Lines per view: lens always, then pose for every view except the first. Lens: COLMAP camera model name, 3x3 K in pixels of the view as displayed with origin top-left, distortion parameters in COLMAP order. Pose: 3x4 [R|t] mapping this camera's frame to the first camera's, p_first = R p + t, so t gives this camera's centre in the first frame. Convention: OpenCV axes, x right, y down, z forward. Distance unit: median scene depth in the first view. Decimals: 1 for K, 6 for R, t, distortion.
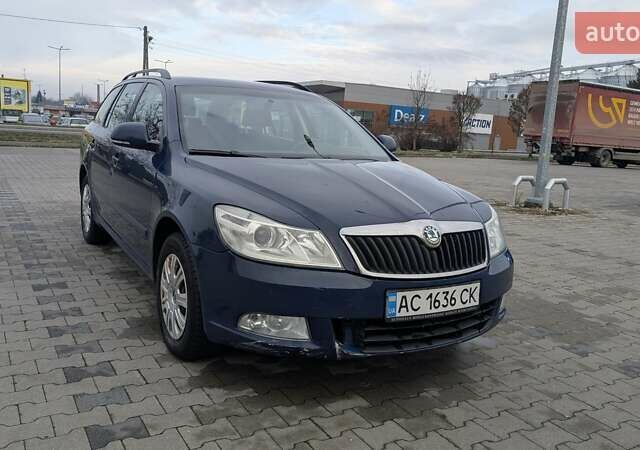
lens RADIAL K [[579.4, 0, 303.9], [0, 579.4, 221.1], [0, 0, 1]] dist [0.015798, 0.000000]
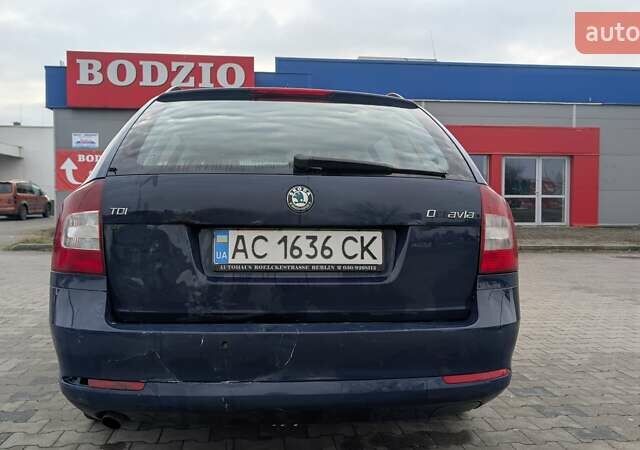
lens RADIAL K [[612.8, 0, 318.6], [0, 612.8, 225.8], [0, 0, 1]] dist [0.013673, 0.000000]
pose [[0.911725, -0.046999, -0.408103, 0.539878], [-0.025330, 0.985112, -0.170037, 0.228018], [0.410019, 0.165365, 0.896961, 0.308489]]
